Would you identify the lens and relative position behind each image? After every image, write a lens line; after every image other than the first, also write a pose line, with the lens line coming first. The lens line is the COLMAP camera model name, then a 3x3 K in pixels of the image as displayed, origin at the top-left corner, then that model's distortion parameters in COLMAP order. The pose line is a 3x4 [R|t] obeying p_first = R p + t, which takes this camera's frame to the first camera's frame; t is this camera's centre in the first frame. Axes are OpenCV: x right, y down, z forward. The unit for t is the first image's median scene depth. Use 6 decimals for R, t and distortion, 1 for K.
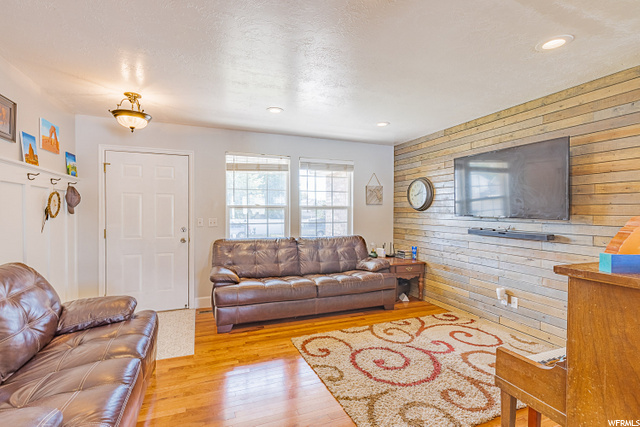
lens RADIAL K [[295.3, 0, 316.7], [0, 295.3, 213.3], [0, 0, 1]] dist [0.010430, -0.000771]
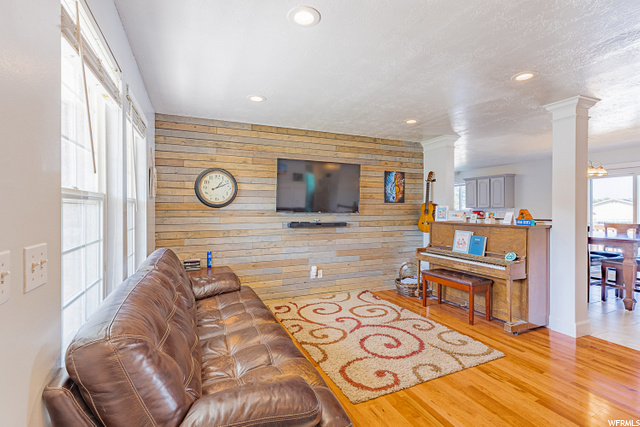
lens RADIAL K [[295.3, 0, 315.9], [0, 295.3, 209.7], [0, 0, 1]] dist [0.010430, -0.000771]
pose [[-0.017702, -0.004781, 0.999832, -0.707831], [0.010056, 0.999937, 0.004960, -0.004752], [-0.999793, 0.010142, -0.017653, 1.048973]]
